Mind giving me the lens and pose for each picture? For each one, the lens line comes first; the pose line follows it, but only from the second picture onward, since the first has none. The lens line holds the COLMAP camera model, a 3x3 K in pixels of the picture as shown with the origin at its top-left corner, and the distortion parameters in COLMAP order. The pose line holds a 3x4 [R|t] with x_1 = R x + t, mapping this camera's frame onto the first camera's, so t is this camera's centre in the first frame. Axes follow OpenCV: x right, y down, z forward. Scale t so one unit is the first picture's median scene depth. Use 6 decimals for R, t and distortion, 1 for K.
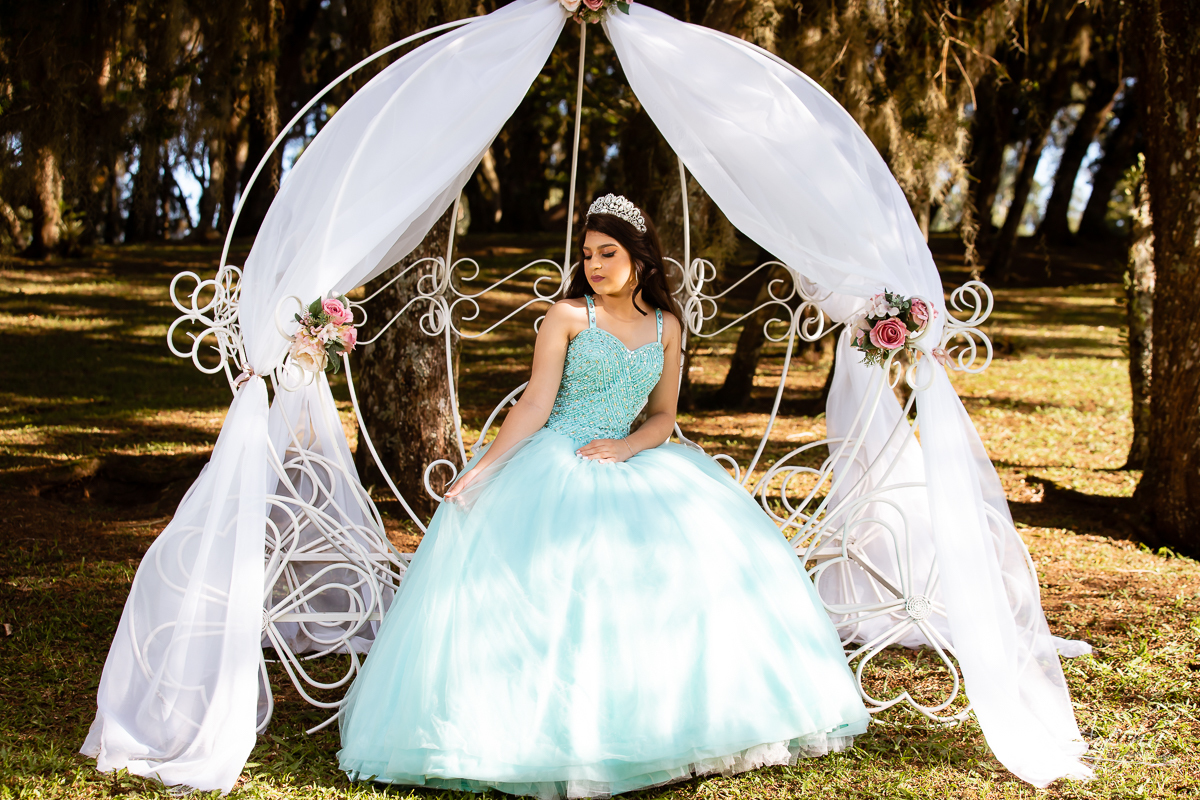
lens RADIAL K [[2489.6, 0, 600.4], [0, 2489.6, 437.9], [0, 0, 1]] dist [-0.364112, 0.118113]
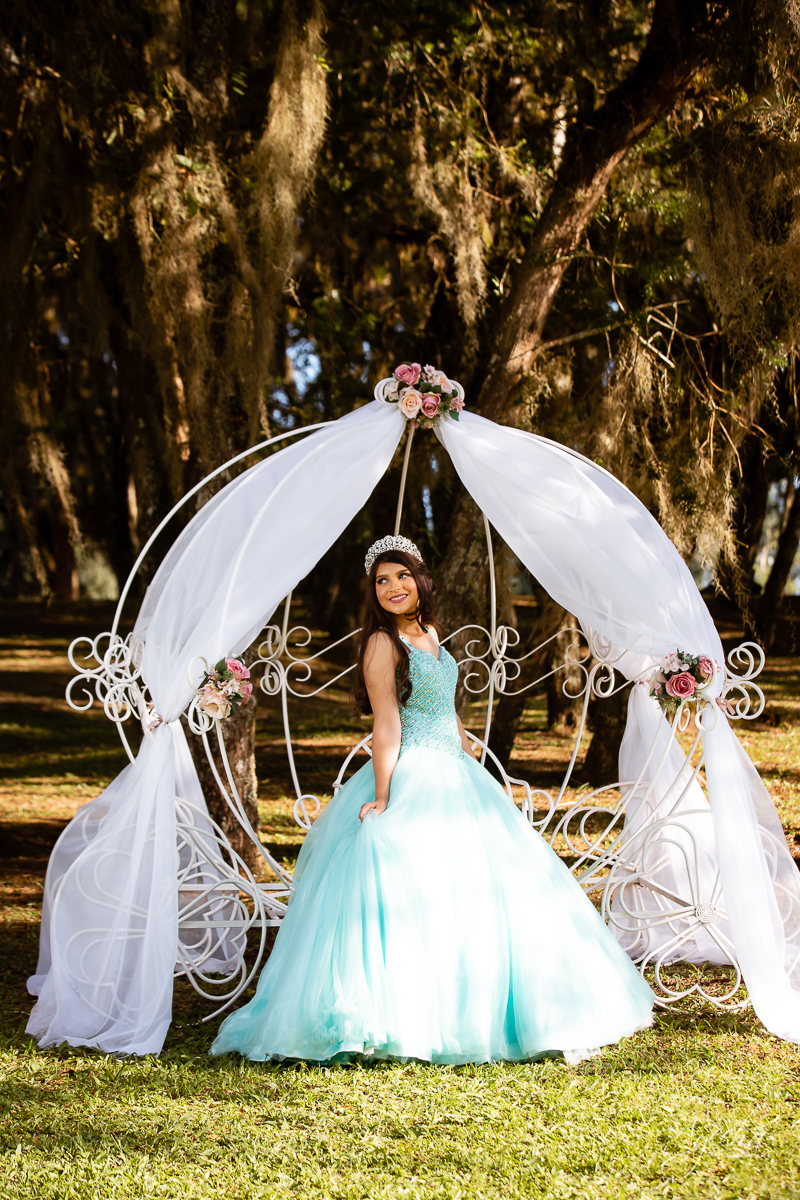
lens RADIAL K [[3174.7, 0, 400.0], [0, 3174.7, 600.0], [0, 0, 1]] dist [-0.396390, -0.920937]
pose [[0.998900, -0.004580, 0.046658, -0.083410], [0.008314, 0.996748, -0.080146, 0.035130], [-0.046139, 0.080446, 0.995691, -0.488150]]
